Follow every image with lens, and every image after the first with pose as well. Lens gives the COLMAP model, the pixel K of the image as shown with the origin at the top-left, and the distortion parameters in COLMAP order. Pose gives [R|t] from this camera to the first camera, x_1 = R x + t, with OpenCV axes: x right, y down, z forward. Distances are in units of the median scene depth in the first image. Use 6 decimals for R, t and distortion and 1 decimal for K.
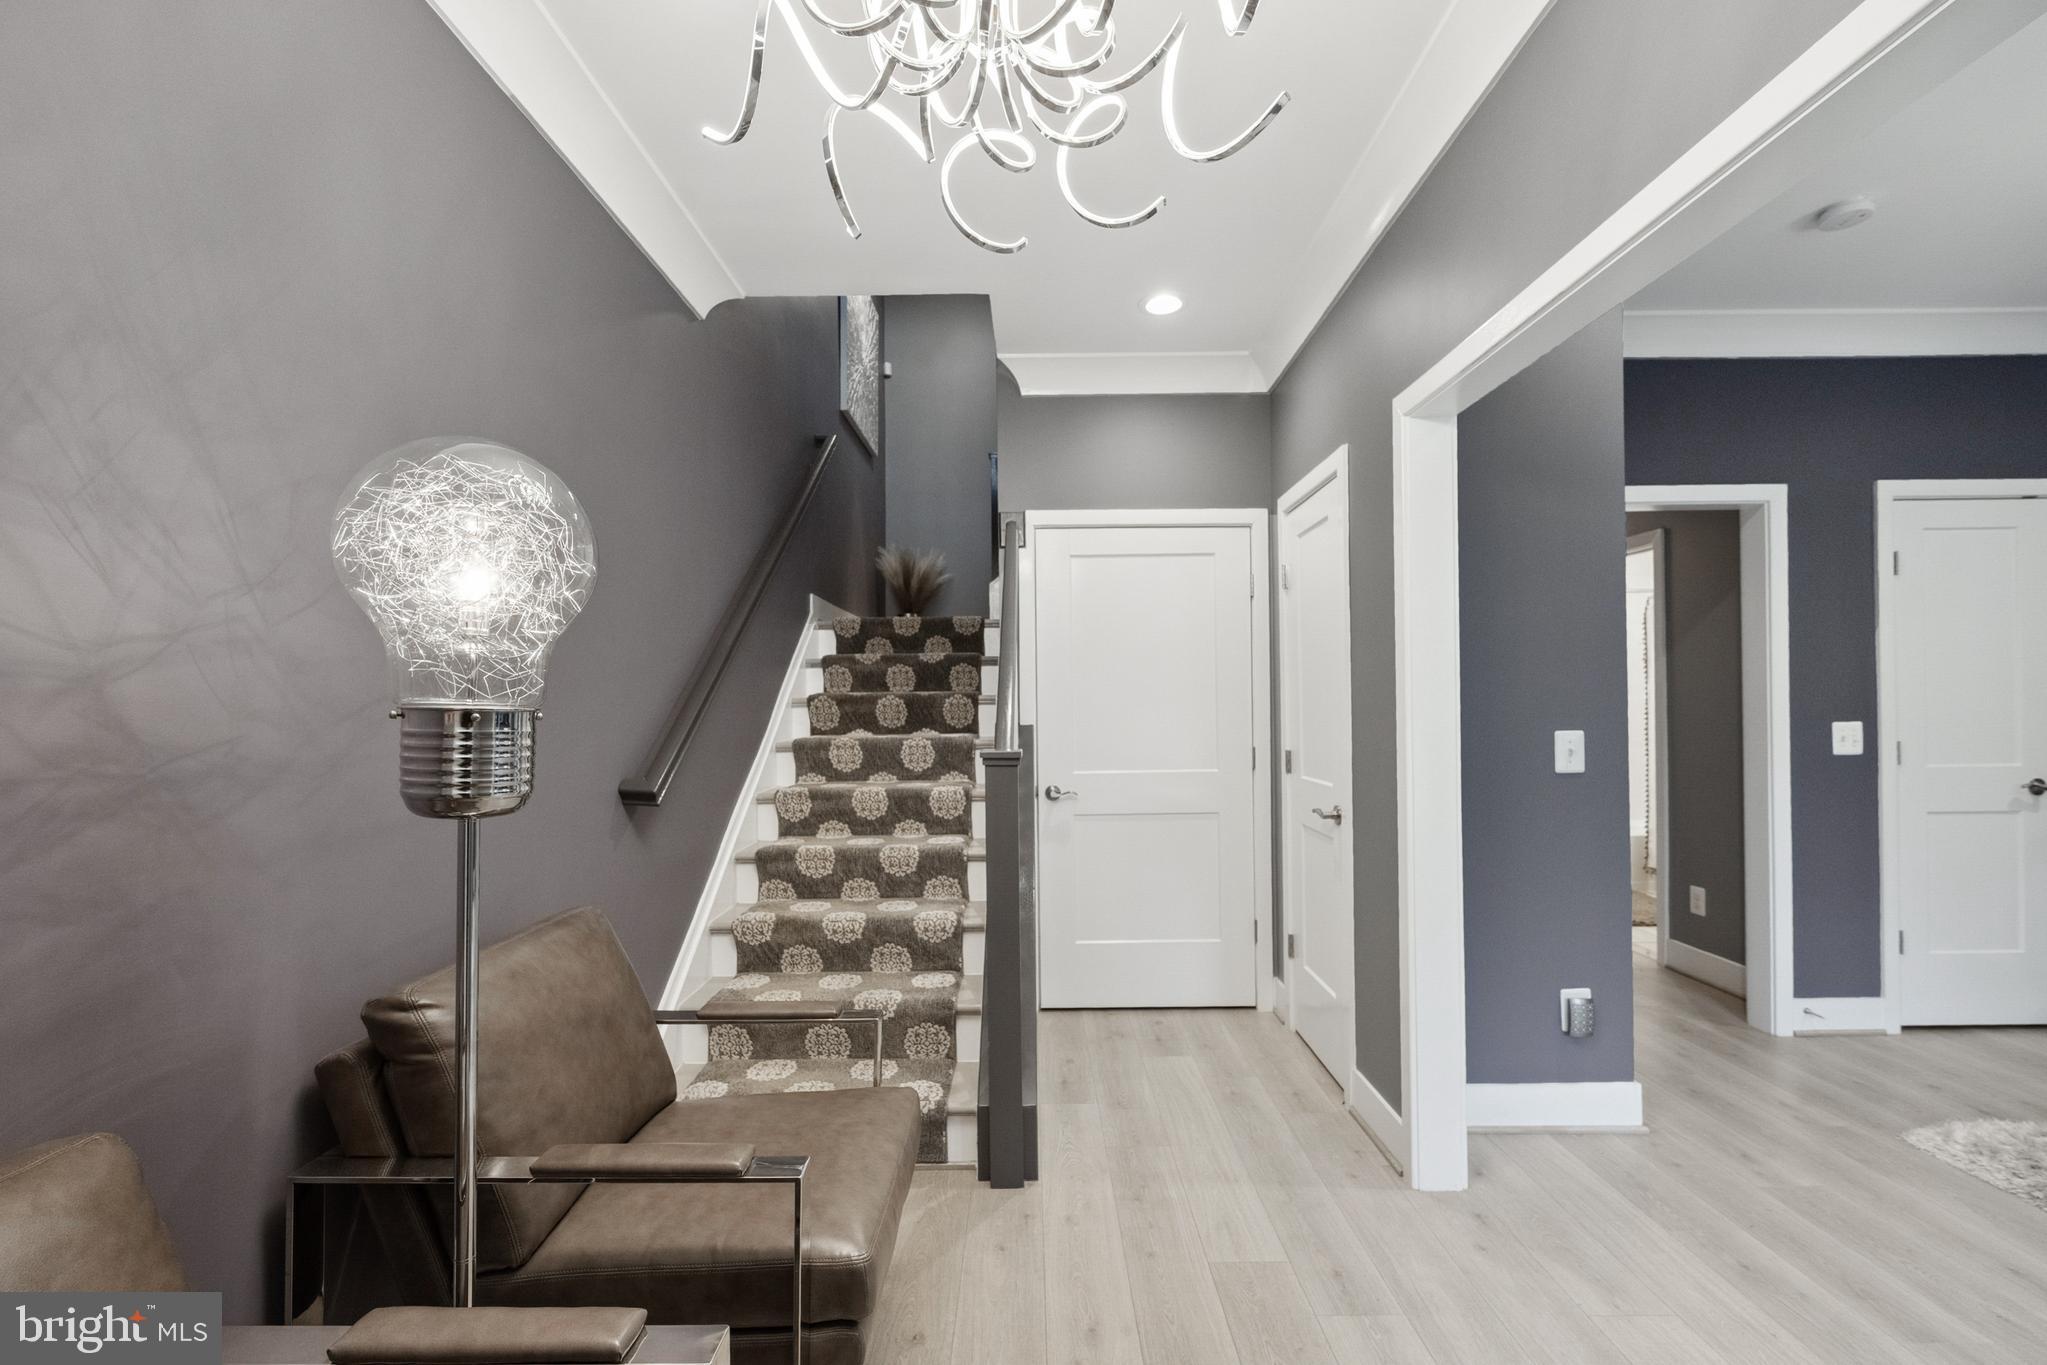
lens RADIAL K [[869.1, 0, 1024.9], [0, 869.1, 690.0], [0, 0, 1]] dist [-0.006252, 0.001612]
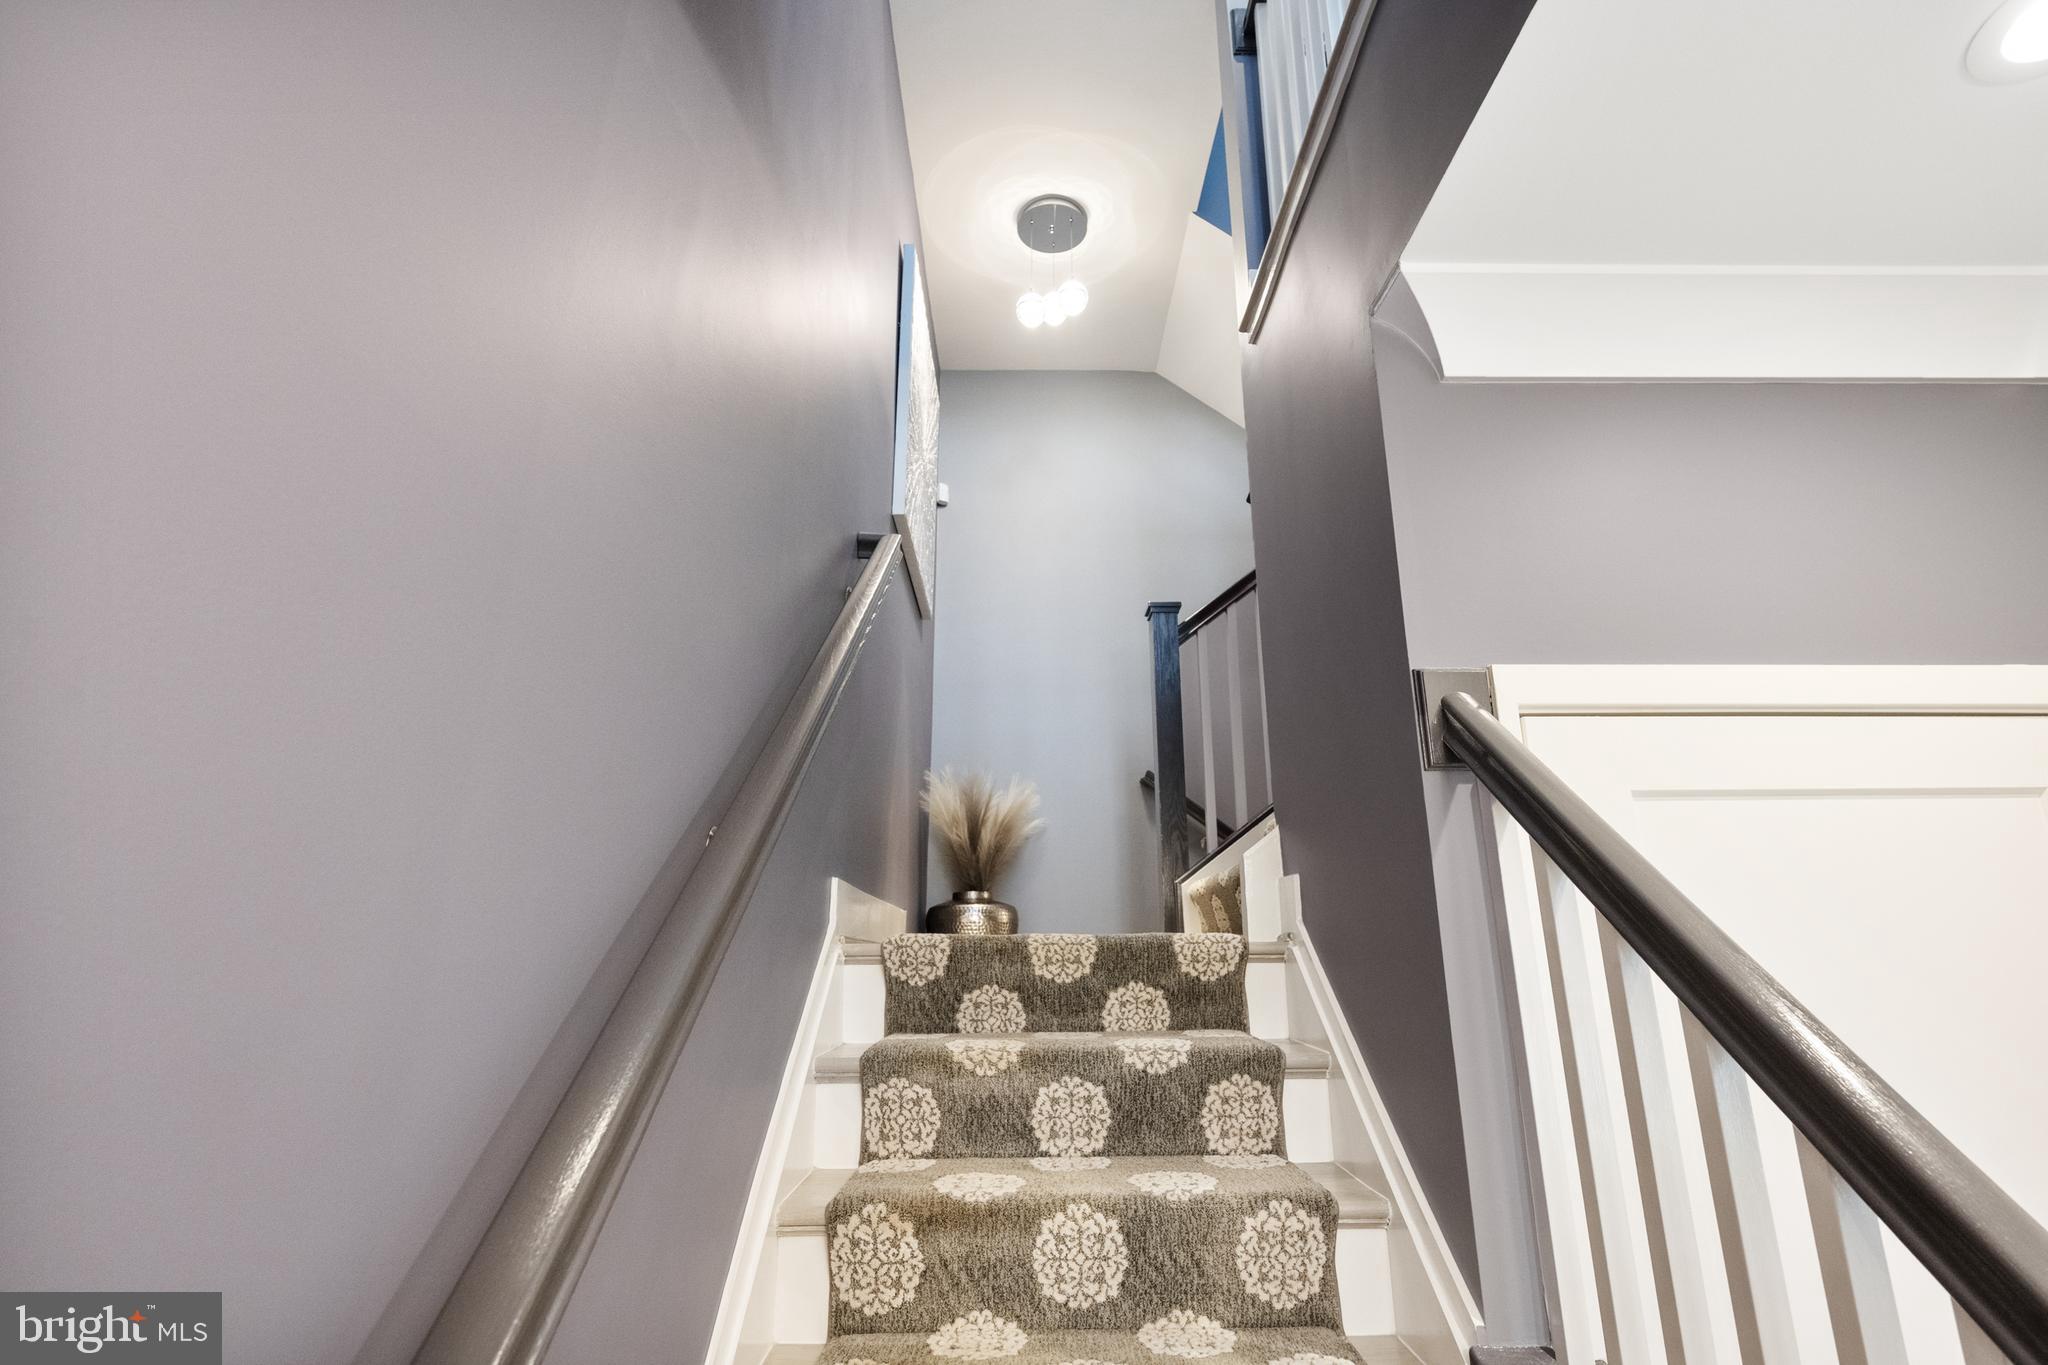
lens RADIAL K [[974.6, 0, 1025.4], [0, 974.6, 681.9], [0, 0, 1]] dist [0.002122, 0.000443]
pose [[0.999813, 0.007284, 0.017910, -0.169728], [-0.002412, 0.966074, -0.258256, -0.084678], [-0.019184, 0.258164, 0.965911, 0.541905]]
